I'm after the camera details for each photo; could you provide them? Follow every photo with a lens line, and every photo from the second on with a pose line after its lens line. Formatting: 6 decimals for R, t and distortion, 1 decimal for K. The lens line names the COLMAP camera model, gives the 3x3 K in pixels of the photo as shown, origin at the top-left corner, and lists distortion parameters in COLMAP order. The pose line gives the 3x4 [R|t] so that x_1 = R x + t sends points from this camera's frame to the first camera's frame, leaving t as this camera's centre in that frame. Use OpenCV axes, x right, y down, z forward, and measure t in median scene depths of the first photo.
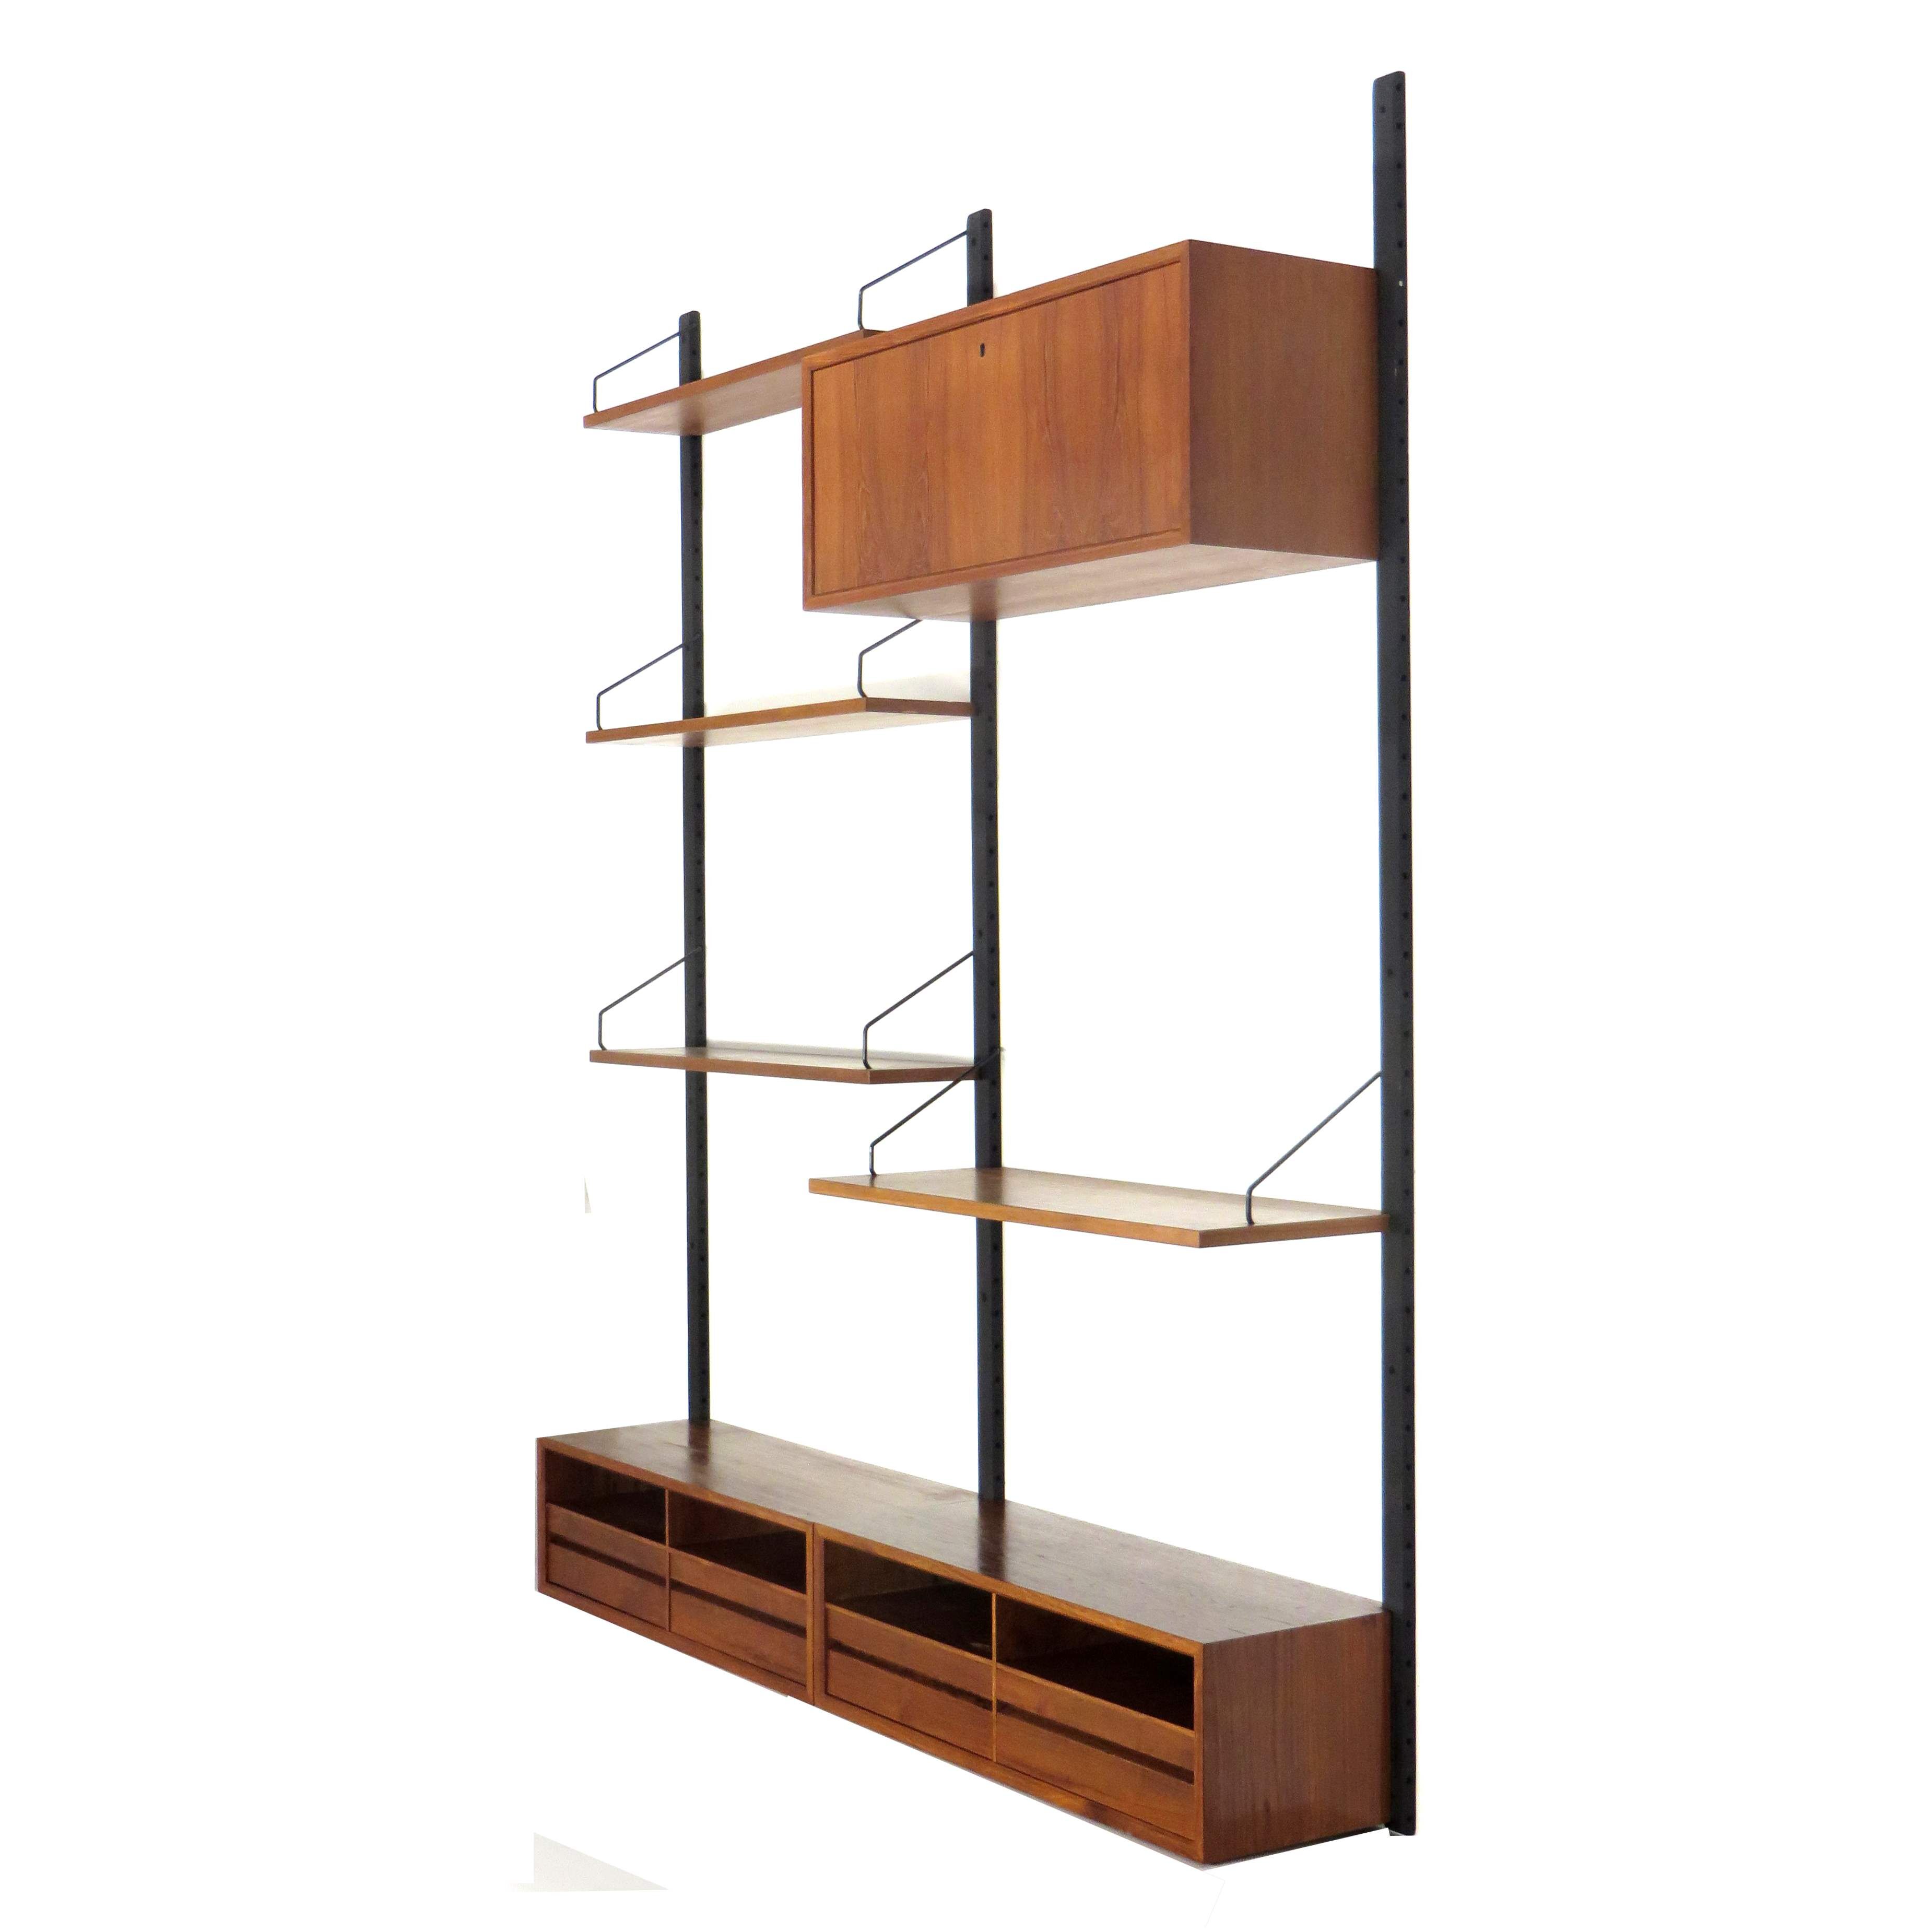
lens RADIAL K [[2956.4, 0, 966.0], [0, 2956.4, 966.0], [0, 0, 1]] dist [-0.041814, -0.033036]
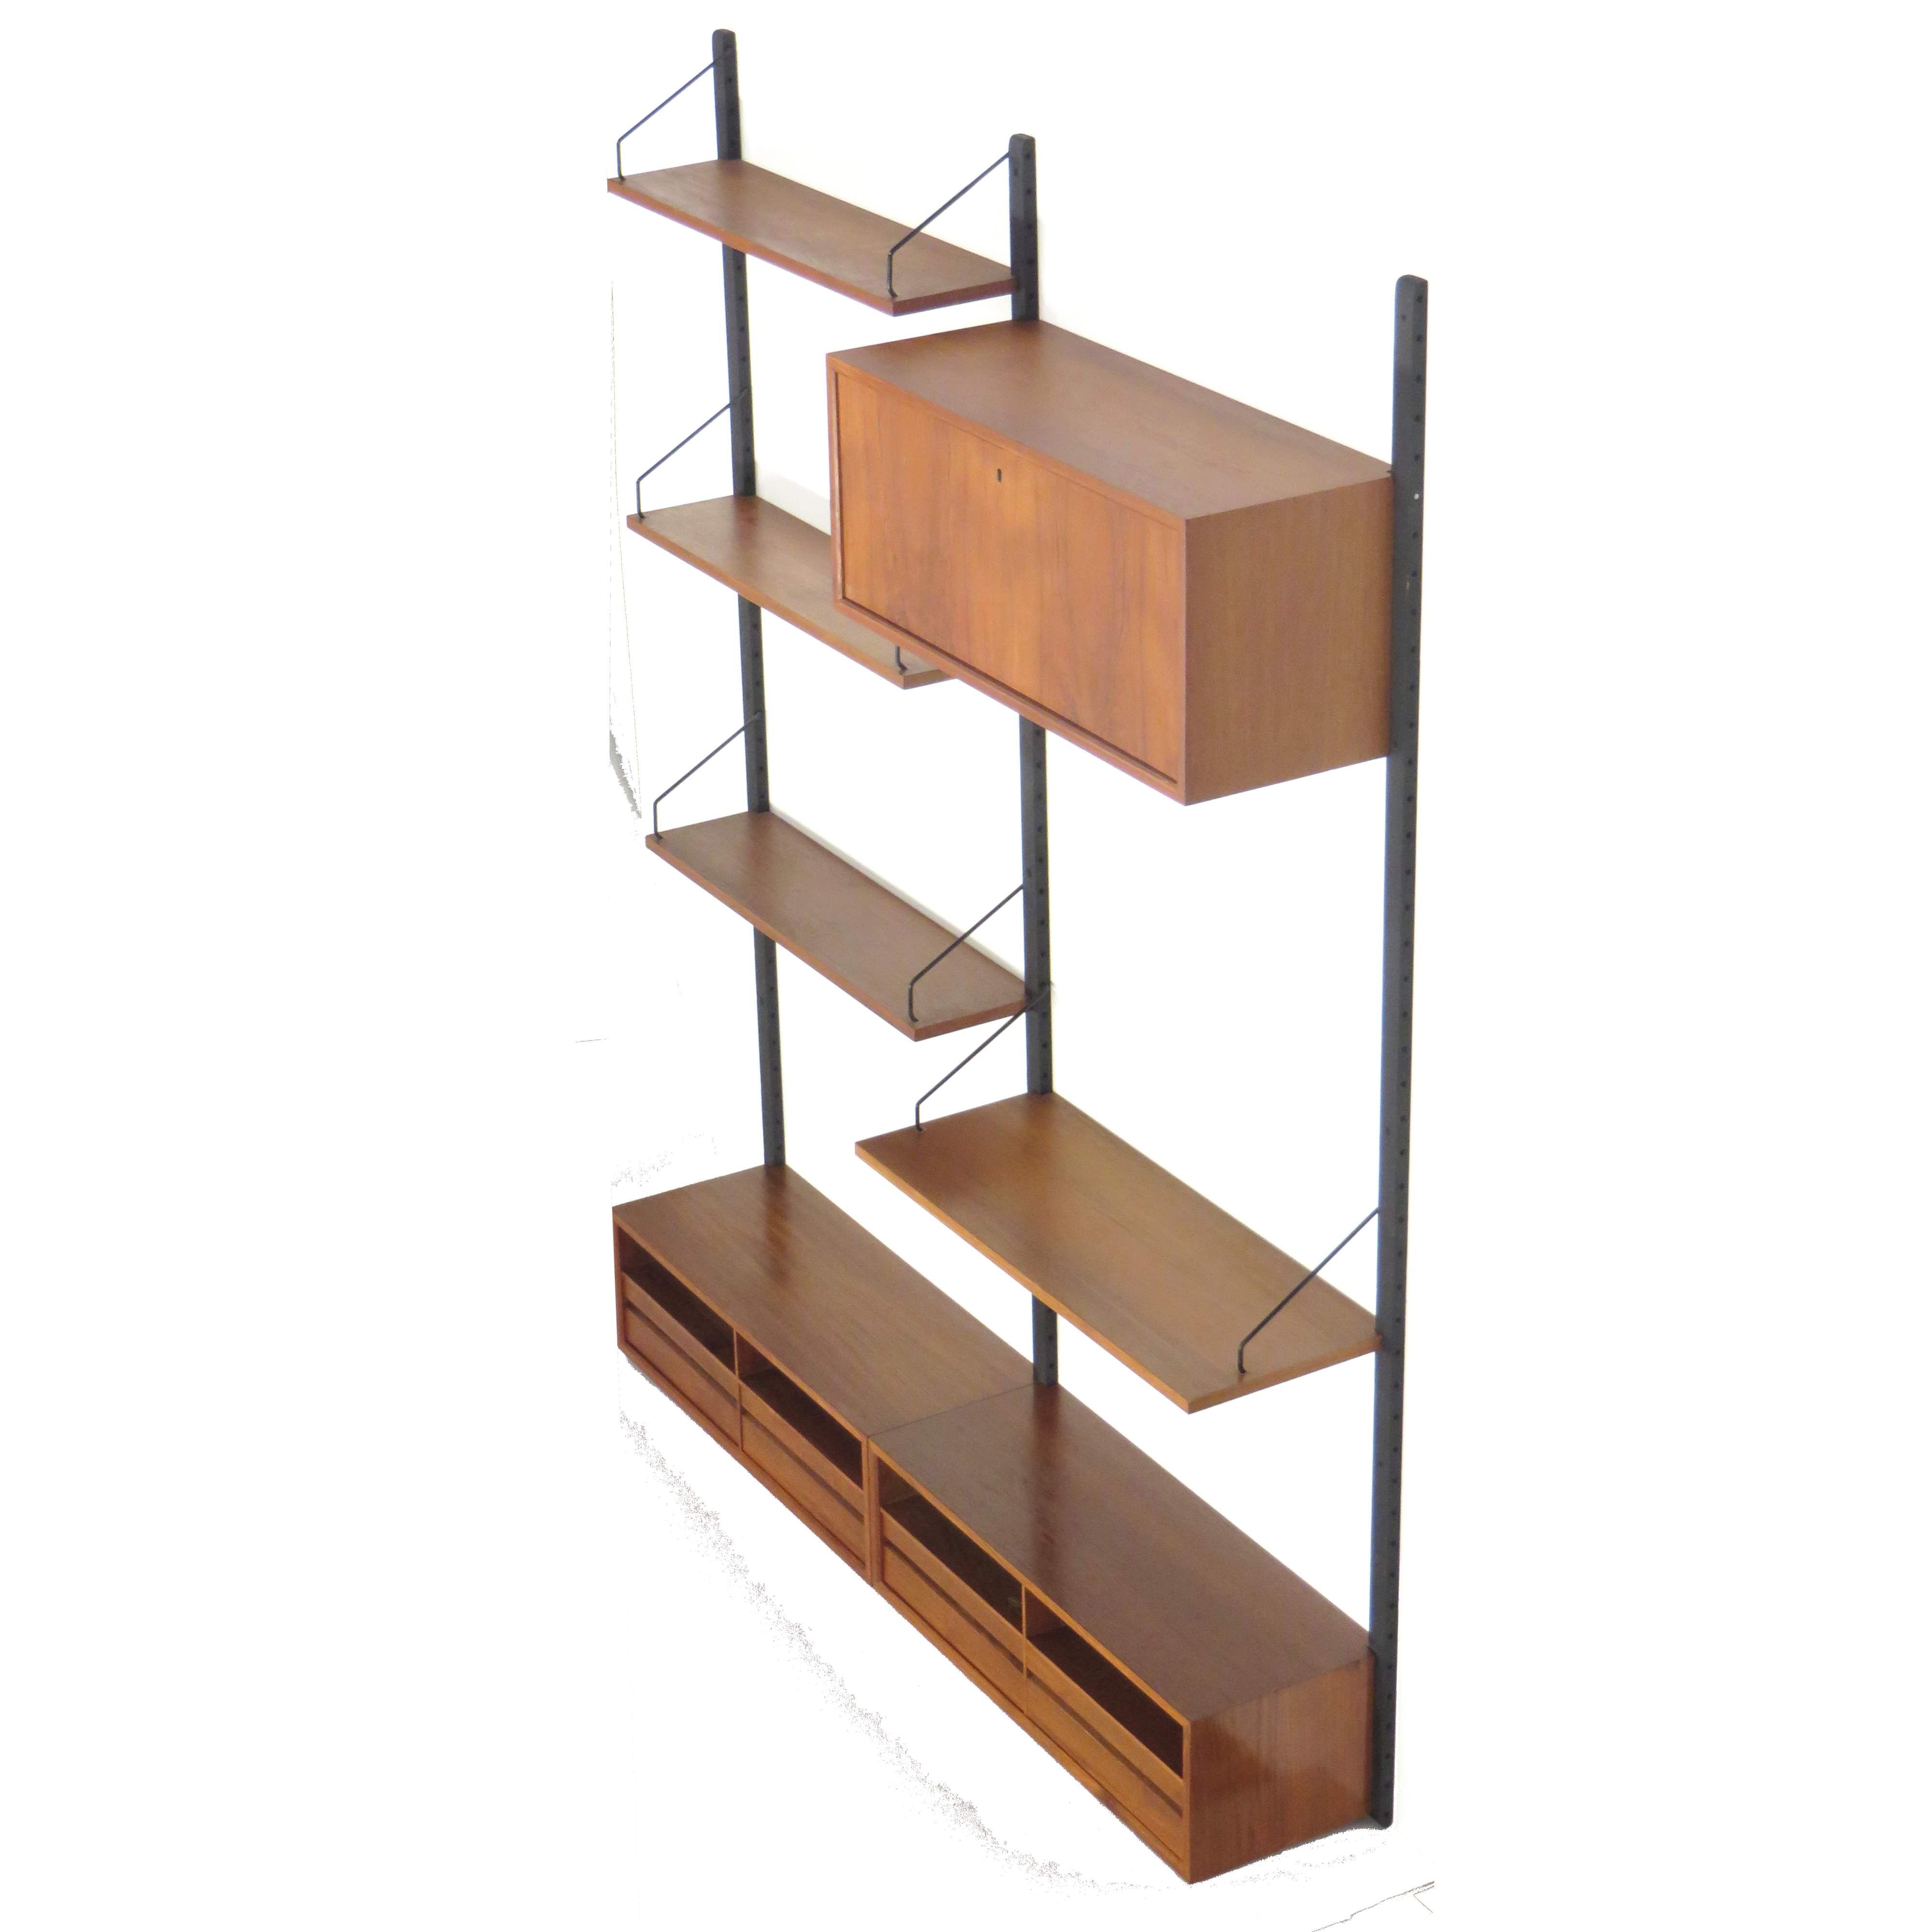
lens RADIAL K [[4177.7, 0, 965.1], [0, 4177.7, 884.9], [0, 0, 1]] dist [-0.064070, -0.217472]
pose [[0.997290, 0.014517, -0.072123, 0.098173], [0.013948, 0.925252, 0.379097, -0.627023], [0.072235, -0.379075, 0.922542, -0.328105]]
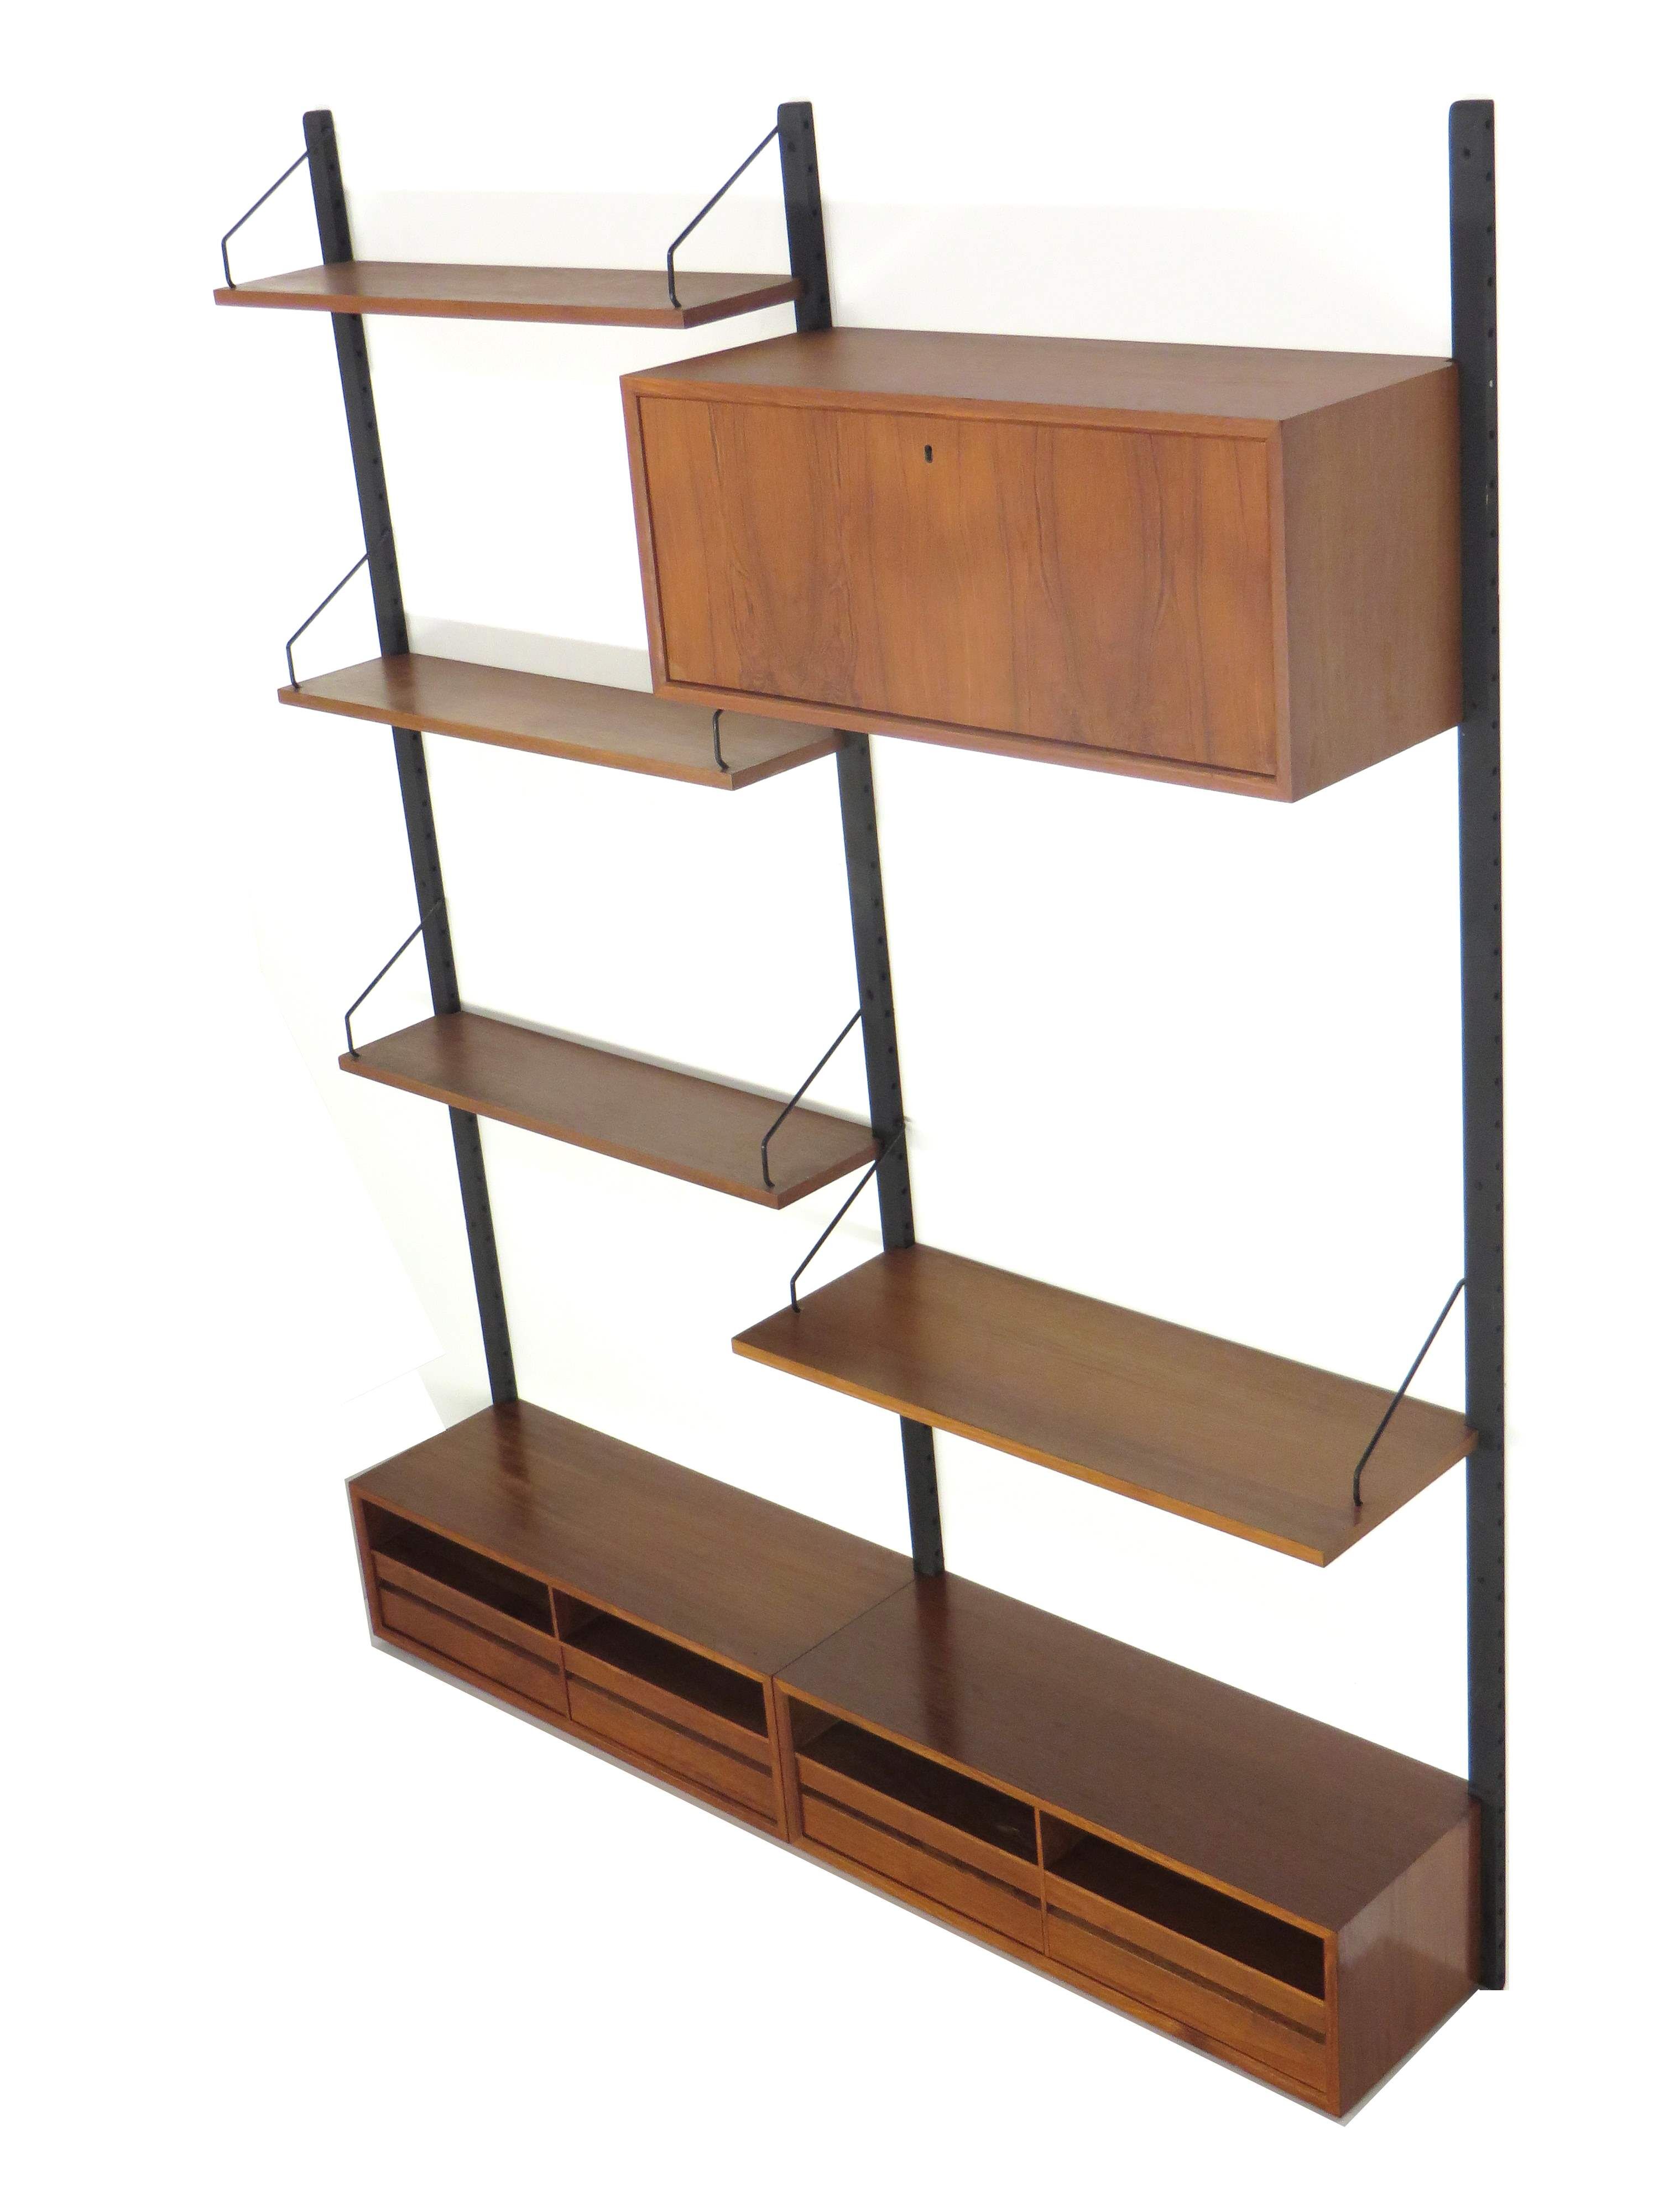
lens RADIAL K [[3063.3, 0, 829.5], [0, 3063.3, 1106.0], [0, 0, 1]] dist [-0.031832, -0.060228]
pose [[0.973852, -0.152938, 0.167996, -0.187564], [0.081917, 0.926113, 0.368245, -0.361335], [-0.211902, -0.344855, 0.914425, 0.221203]]
